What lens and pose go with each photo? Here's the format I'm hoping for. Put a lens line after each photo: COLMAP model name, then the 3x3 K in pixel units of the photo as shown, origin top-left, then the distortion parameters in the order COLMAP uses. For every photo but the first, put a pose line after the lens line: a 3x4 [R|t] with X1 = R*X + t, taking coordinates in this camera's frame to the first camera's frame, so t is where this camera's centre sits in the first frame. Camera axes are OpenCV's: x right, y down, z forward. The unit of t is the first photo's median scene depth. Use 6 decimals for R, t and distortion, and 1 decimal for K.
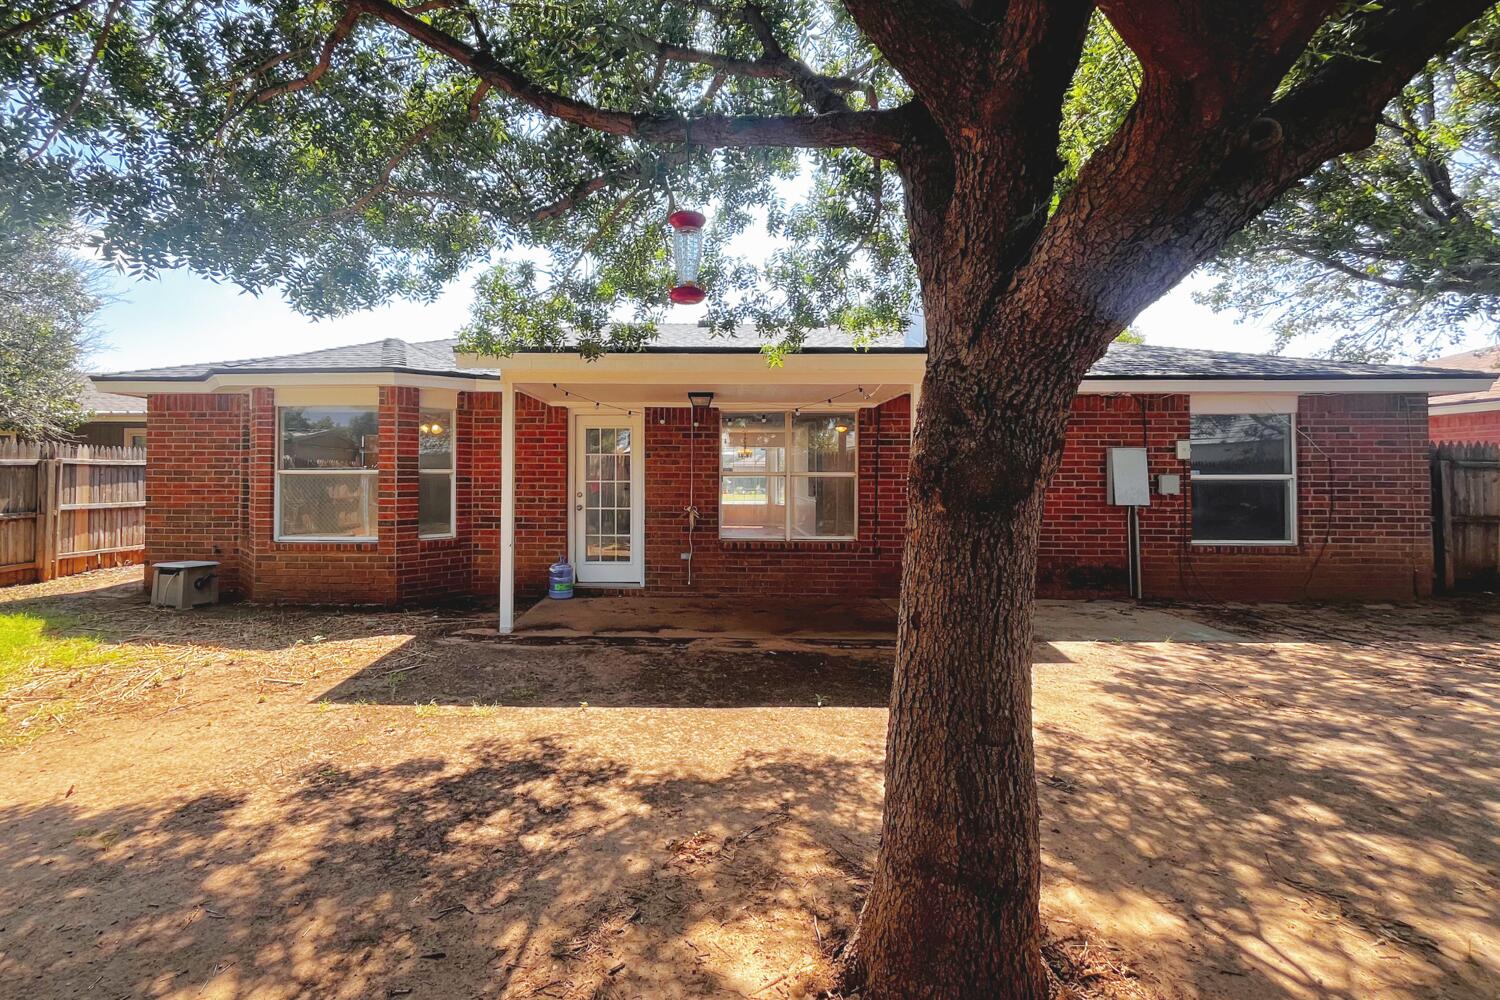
lens RADIAL K [[660.3, 0, 684.5], [0, 660.3, 472.0], [0, 0, 1]] dist [0.000063, 0.000002]
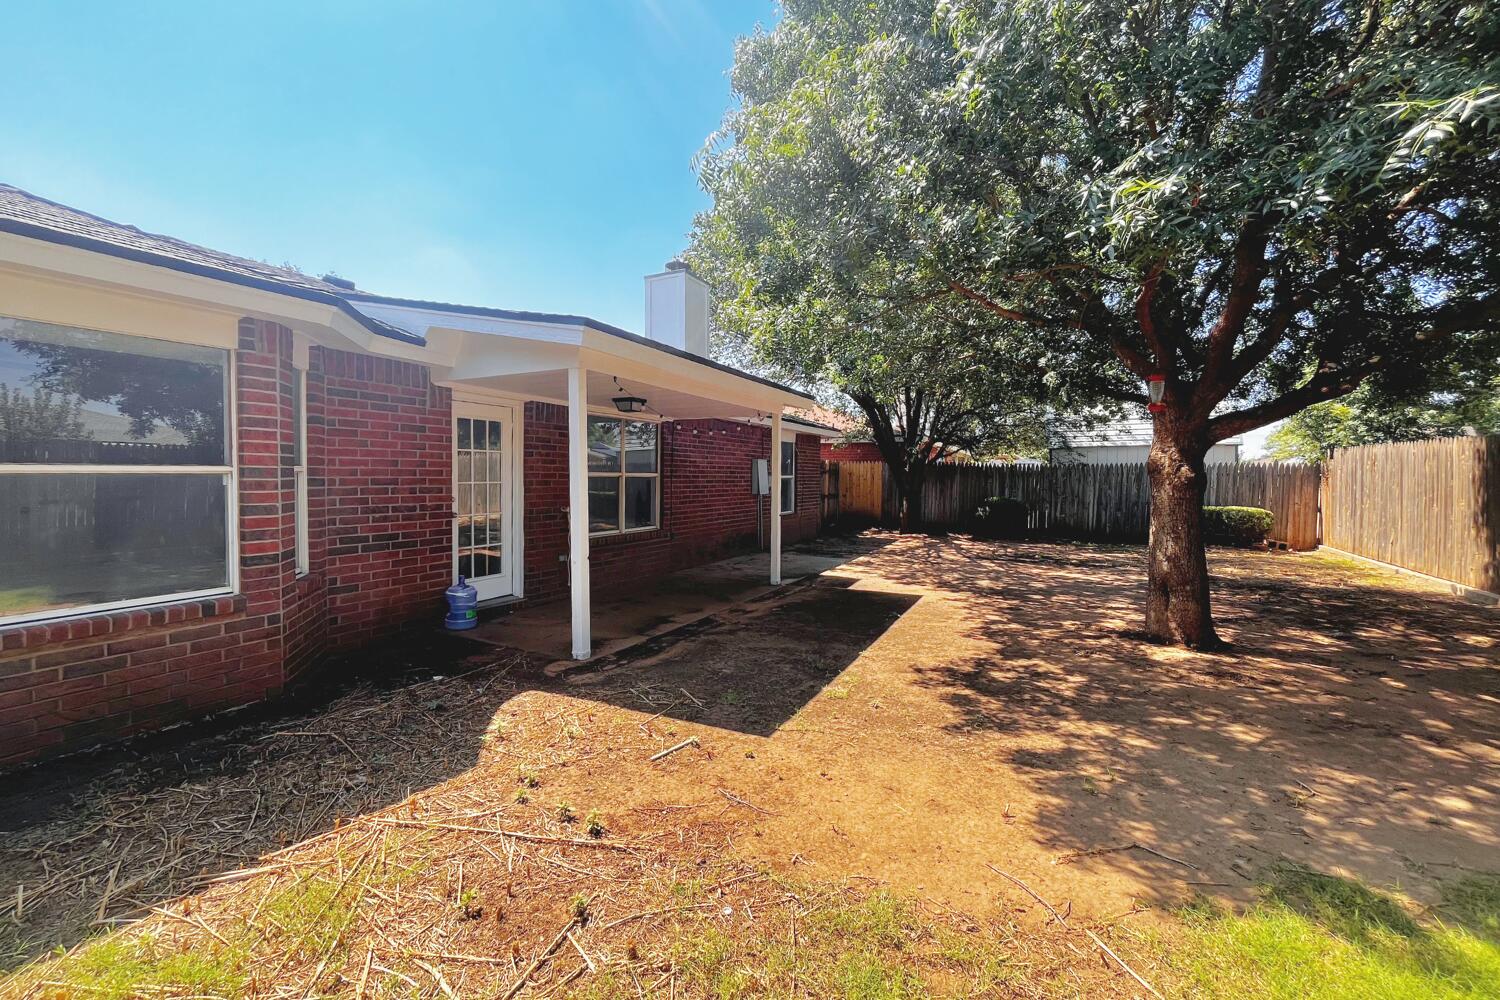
lens RADIAL K [[603.0, 0, 760.9], [0, 603.0, 490.6], [0, 0, 1]] dist [0.001938, 0.000161]
pose [[0.421079, -0.021849, 0.906761, -0.709138], [-0.012052, 0.999487, 0.029680, -0.003128], [-0.906944, -0.023426, 0.420599, 0.367354]]
